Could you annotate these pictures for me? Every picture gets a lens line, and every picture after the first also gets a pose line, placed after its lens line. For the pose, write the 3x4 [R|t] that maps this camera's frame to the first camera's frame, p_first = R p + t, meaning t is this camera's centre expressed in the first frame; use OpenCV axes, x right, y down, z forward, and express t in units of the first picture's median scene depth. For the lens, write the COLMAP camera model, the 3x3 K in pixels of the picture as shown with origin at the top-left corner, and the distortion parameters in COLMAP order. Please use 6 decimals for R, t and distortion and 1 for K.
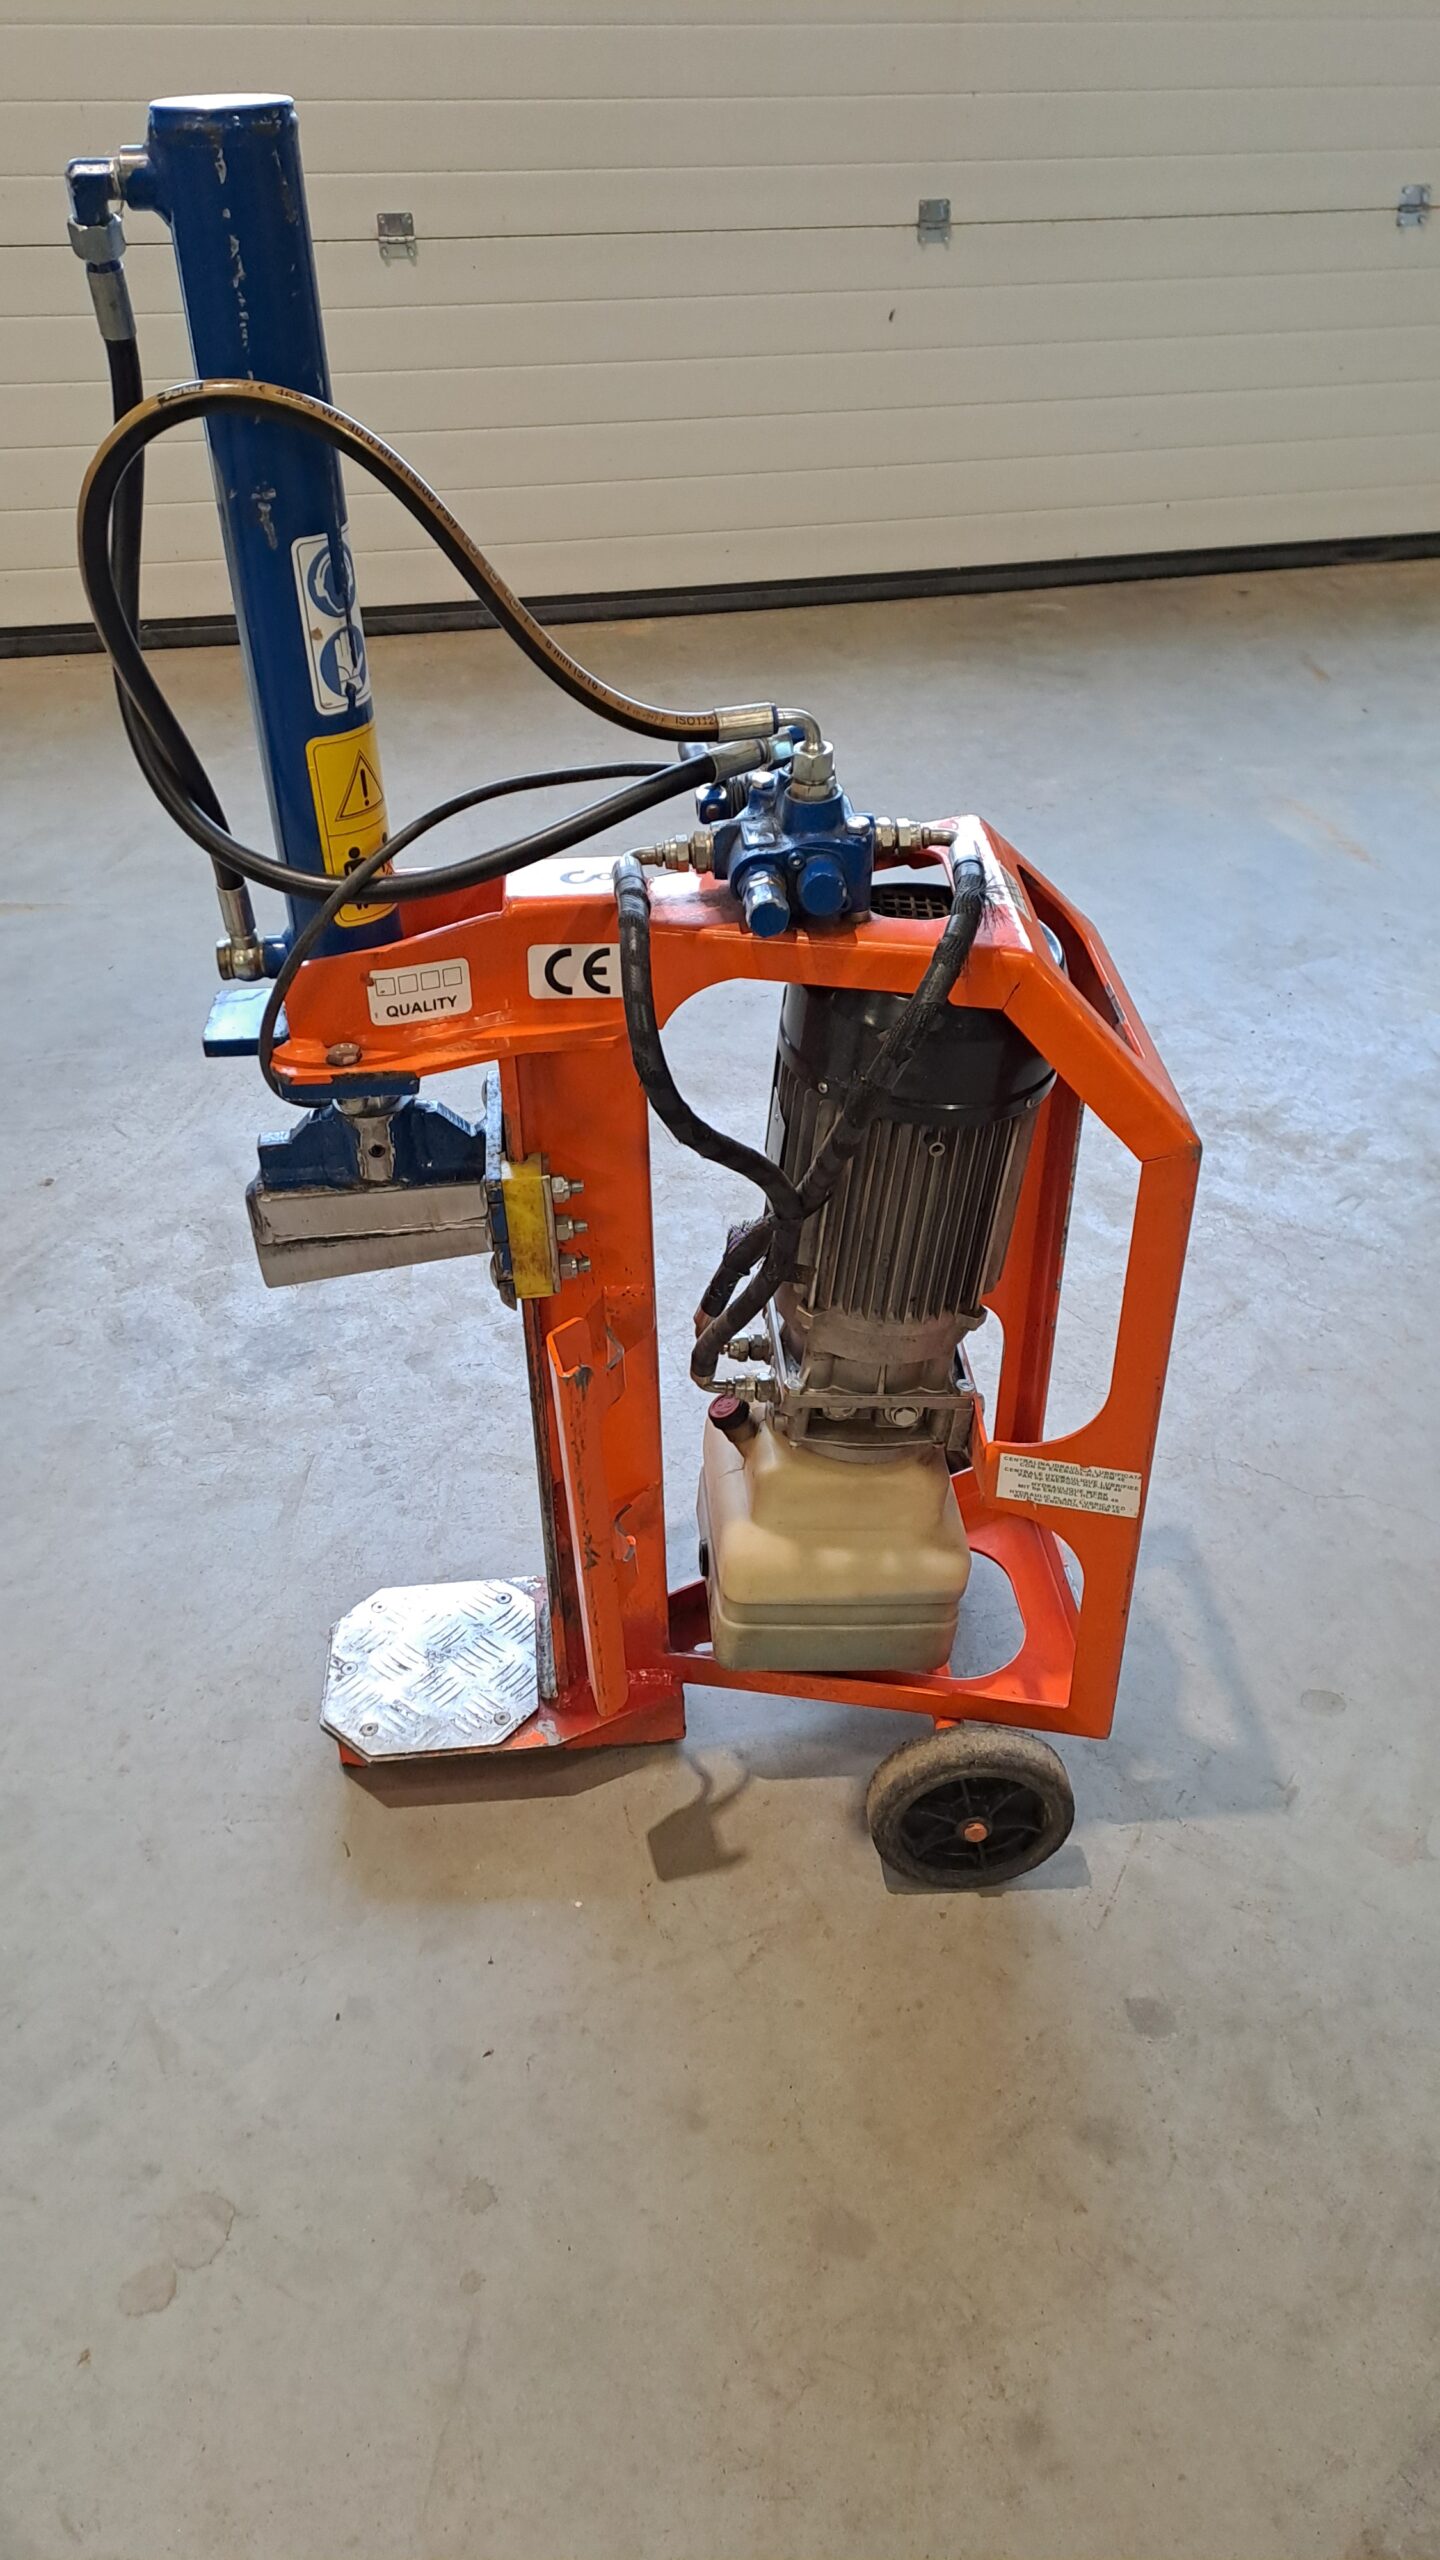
lens RADIAL K [[1852.0, 0, 703.9], [0, 1852.0, 1279.8], [0, 0, 1]] dist [0.099591, -0.112464]
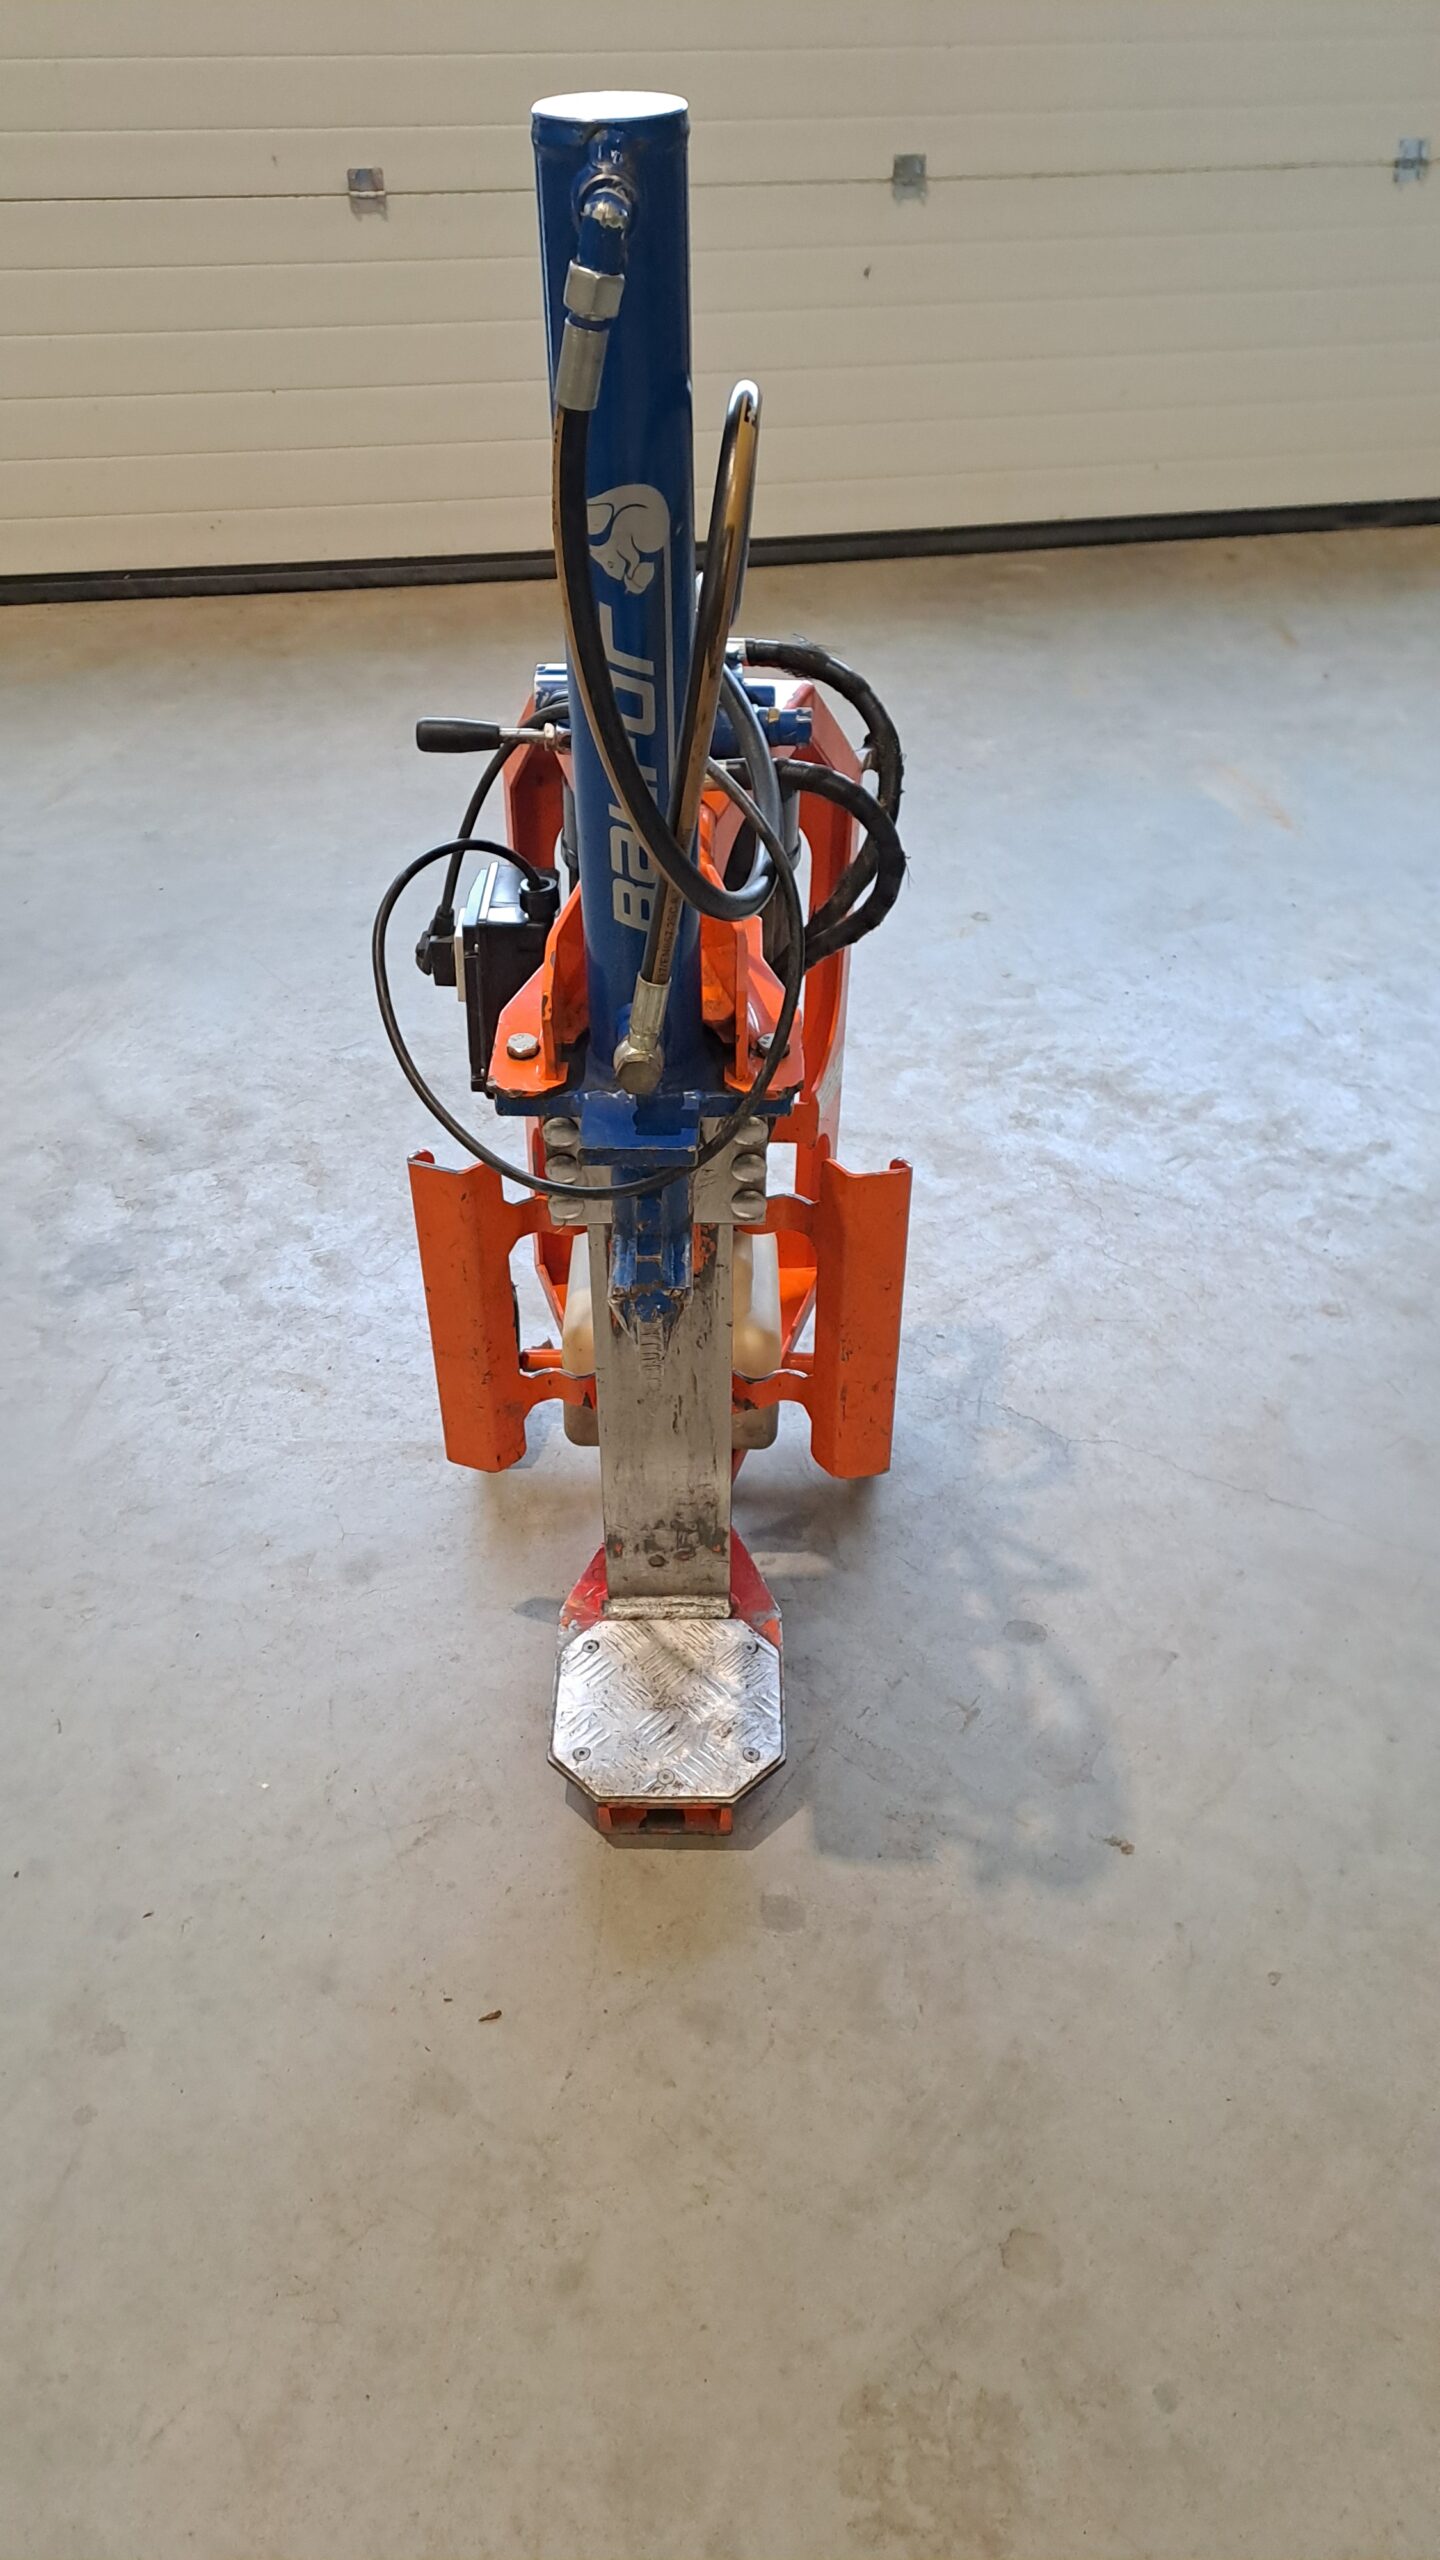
lens RADIAL K [[1852.0, 0, 703.9], [0, 1852.0, 1279.8], [0, 0, 1]] dist [0.099591, -0.112464]
pose [[0.997639, 0.033948, -0.059691, 0.160478], [-0.032892, 0.999286, 0.018588, 0.013285], [0.060280, -0.016581, 0.998044, -0.026024]]
